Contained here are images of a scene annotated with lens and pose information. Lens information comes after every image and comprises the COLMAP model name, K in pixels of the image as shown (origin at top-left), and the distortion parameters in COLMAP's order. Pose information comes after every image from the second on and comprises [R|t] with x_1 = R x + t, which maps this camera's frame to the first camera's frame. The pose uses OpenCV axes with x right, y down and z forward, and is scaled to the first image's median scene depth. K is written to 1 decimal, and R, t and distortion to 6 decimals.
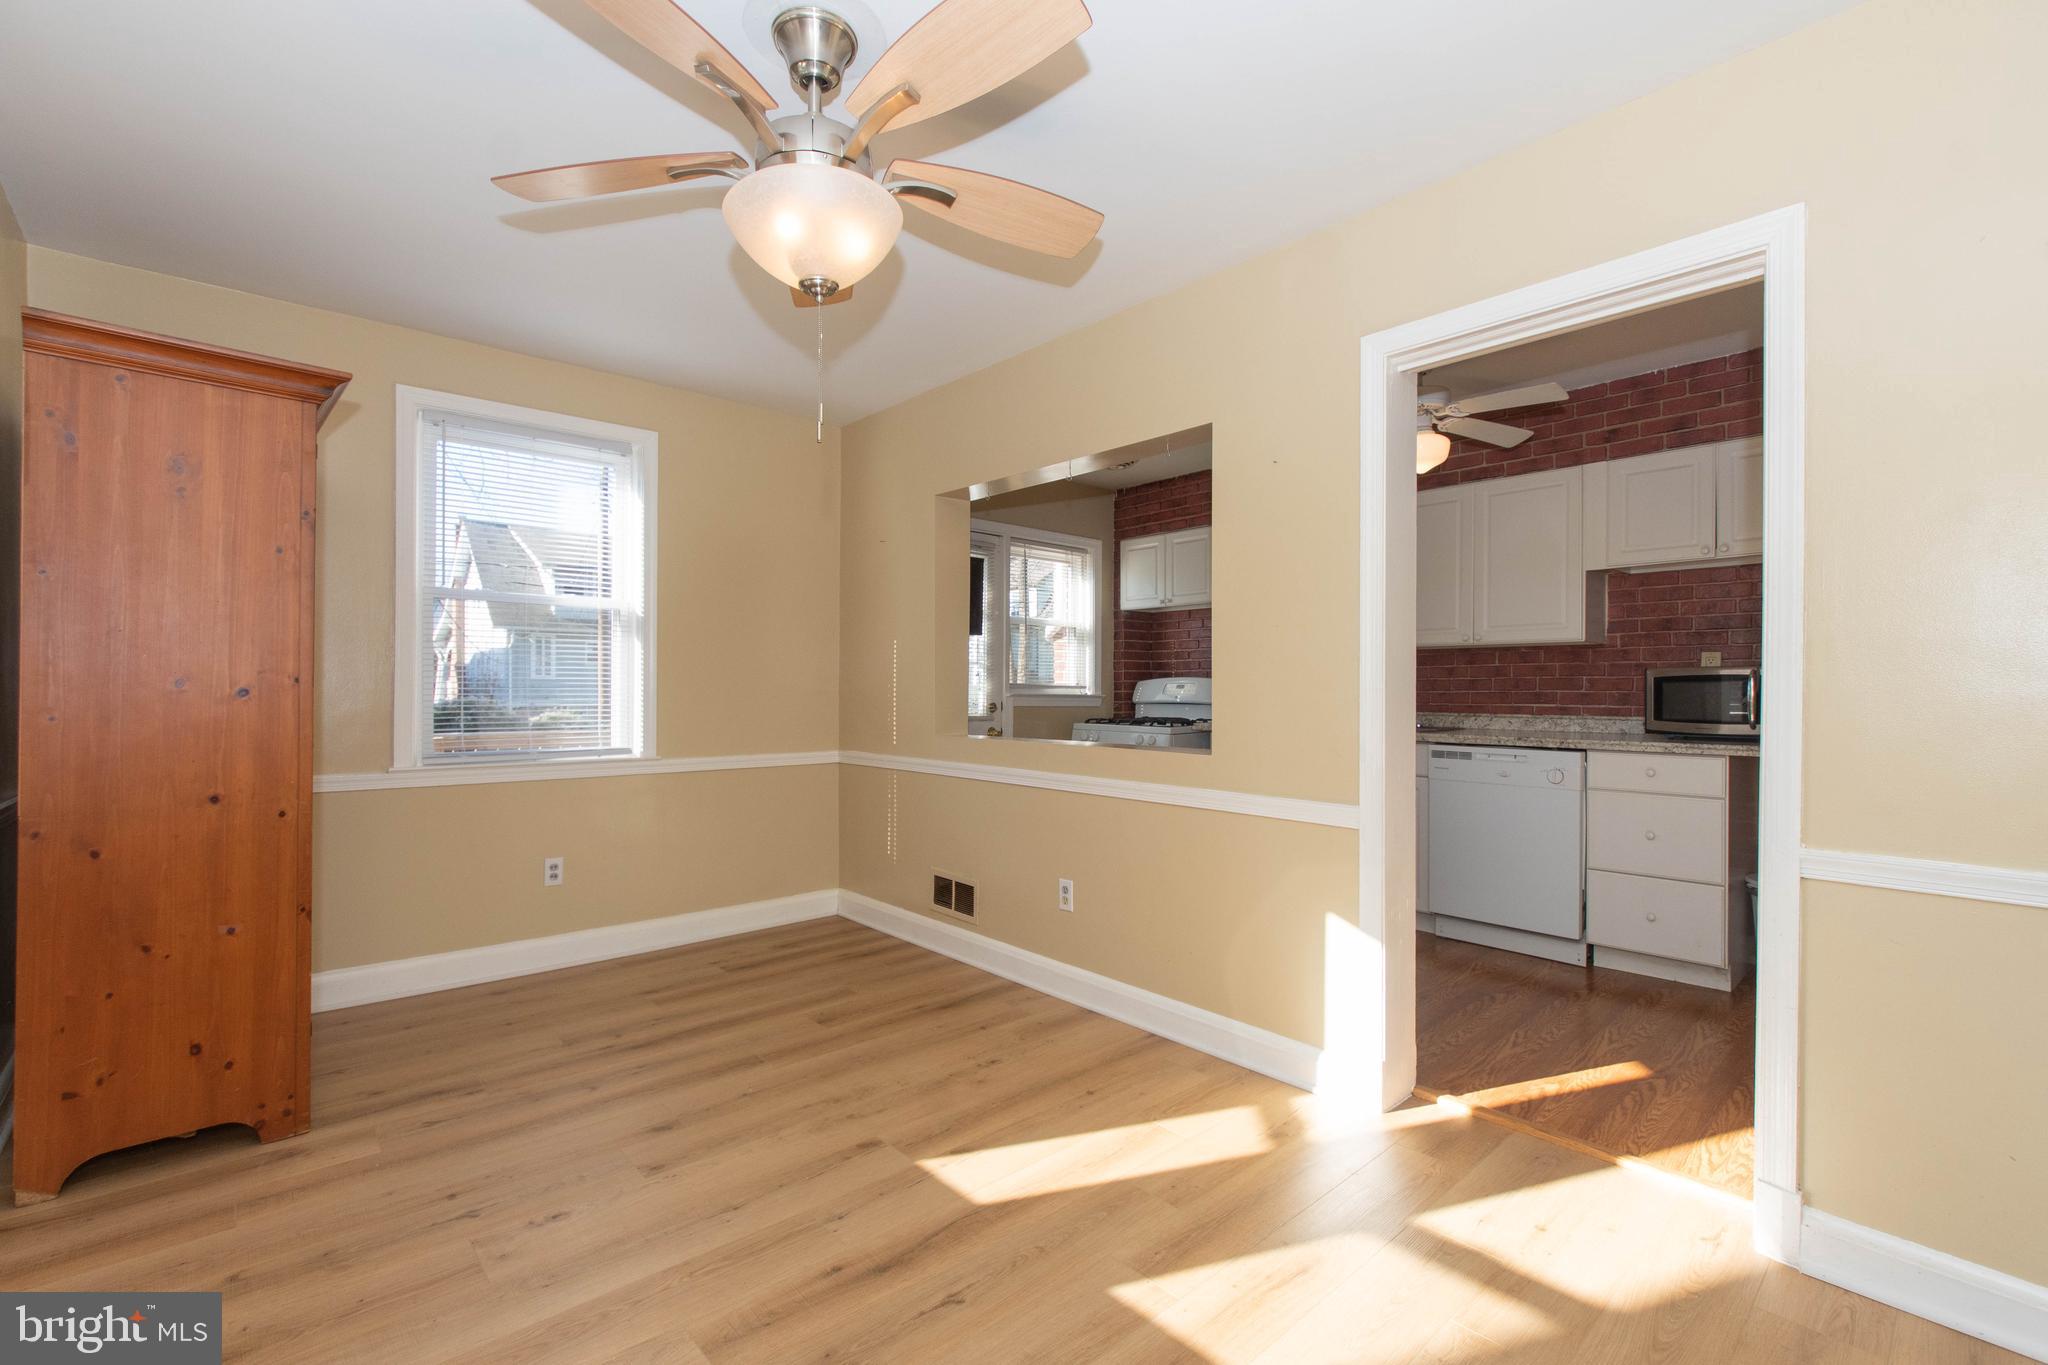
lens RADIAL K [[897.5, 0, 1026.0], [0, 897.5, 689.8], [0, 0, 1]] dist [-0.001875, -0.000769]
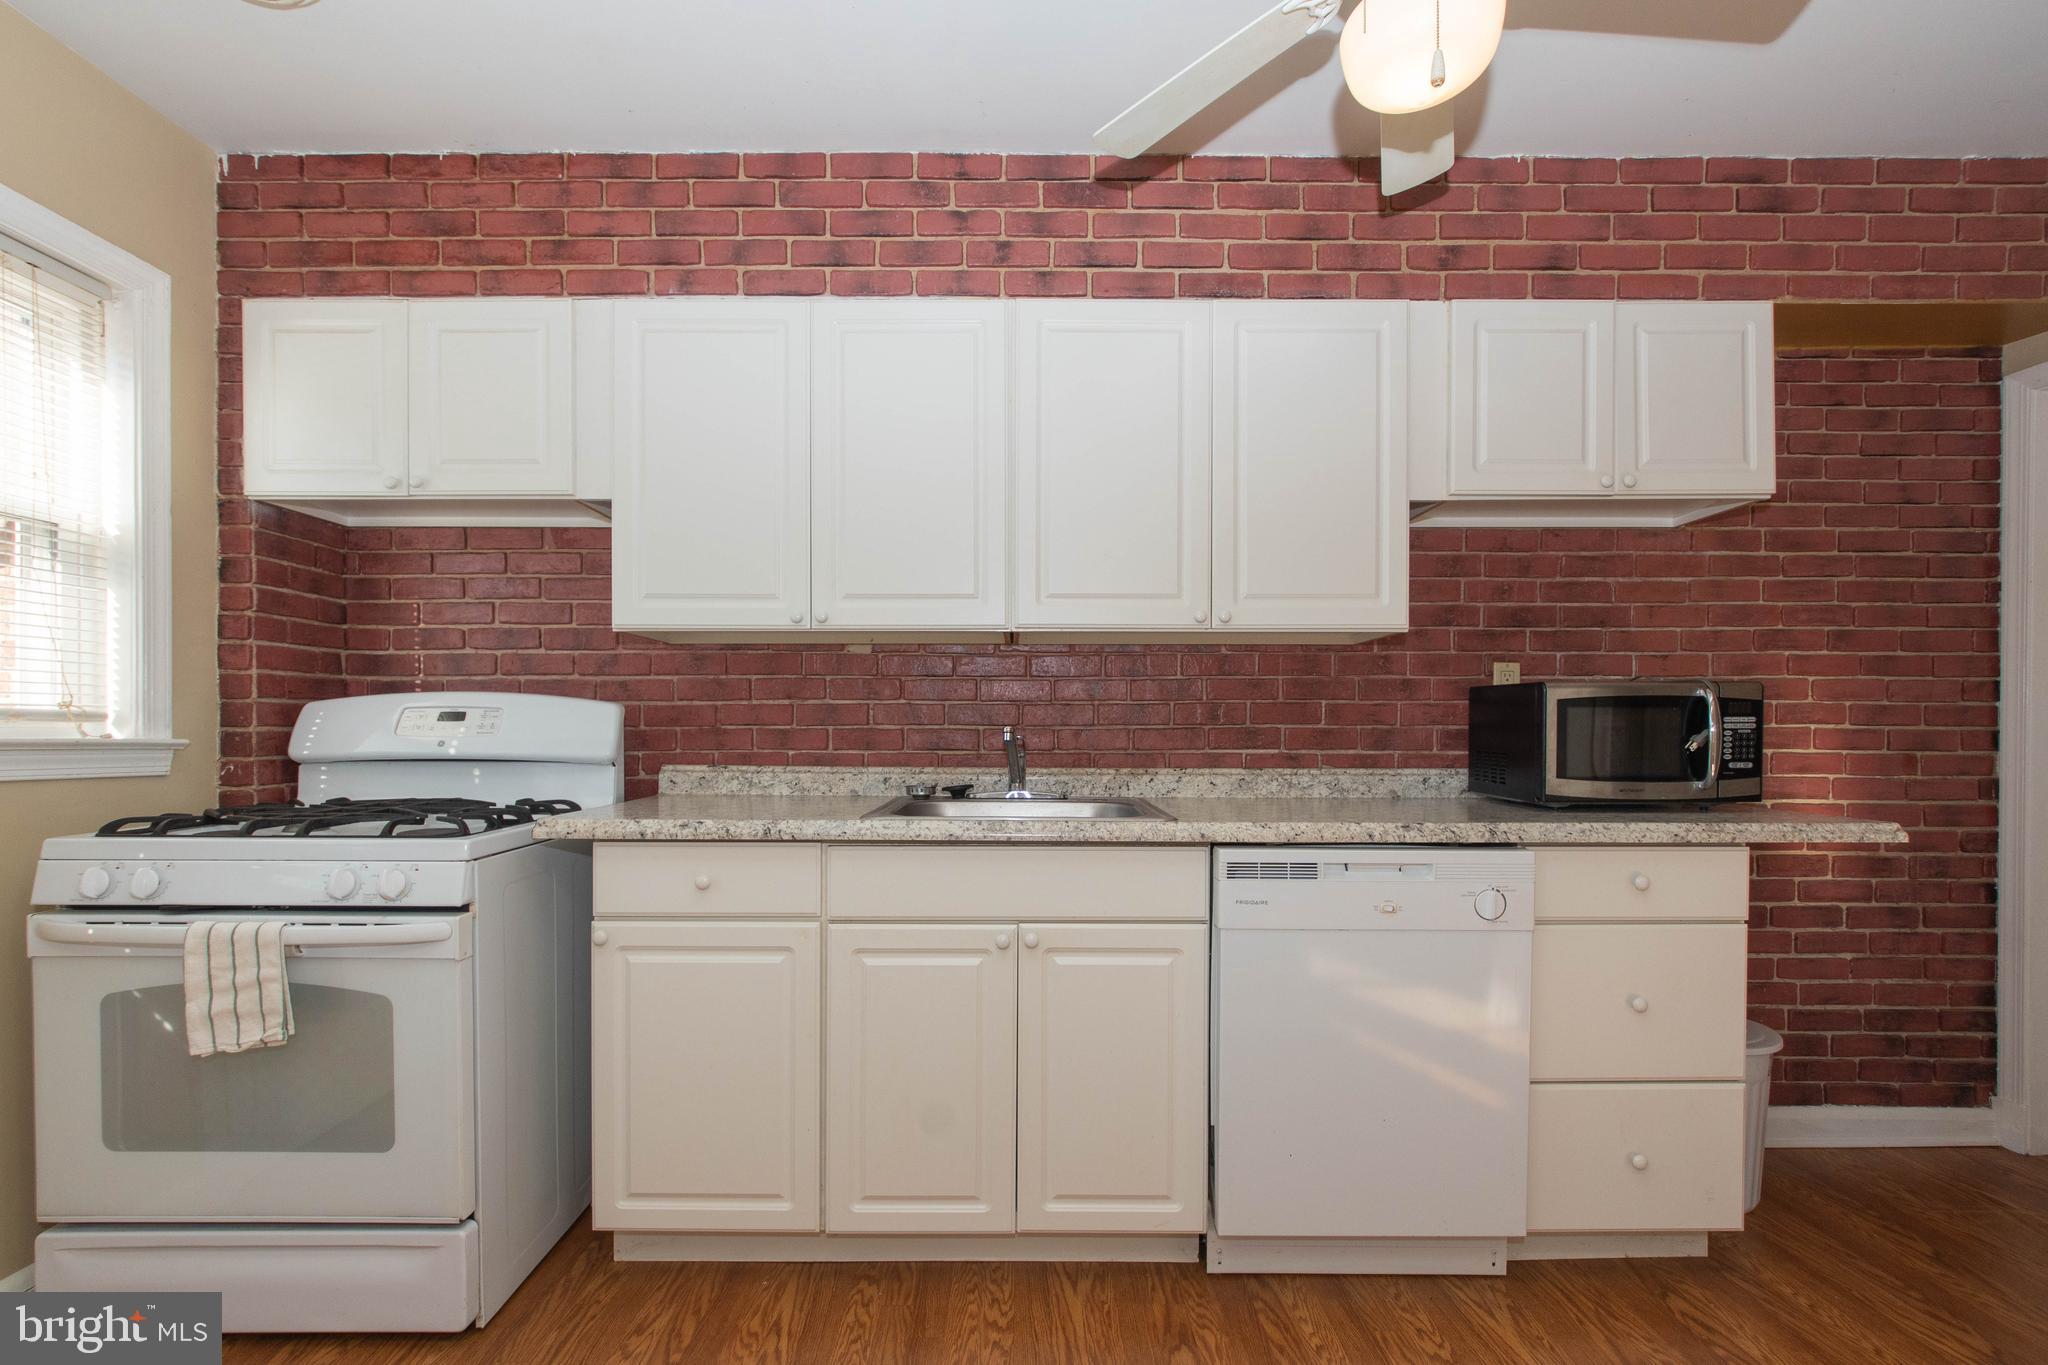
lens RADIAL K [[912.8, 0, 1026.9], [0, 912.8, 734.8], [0, 0, 1]] dist [-0.000865, -0.000462]
pose [[0.665596, -0.006886, 0.746281, 0.066984], [0.001716, 0.999969, 0.007697, 0.002791], [-0.746311, -0.003843, 0.665587, 0.840211]]
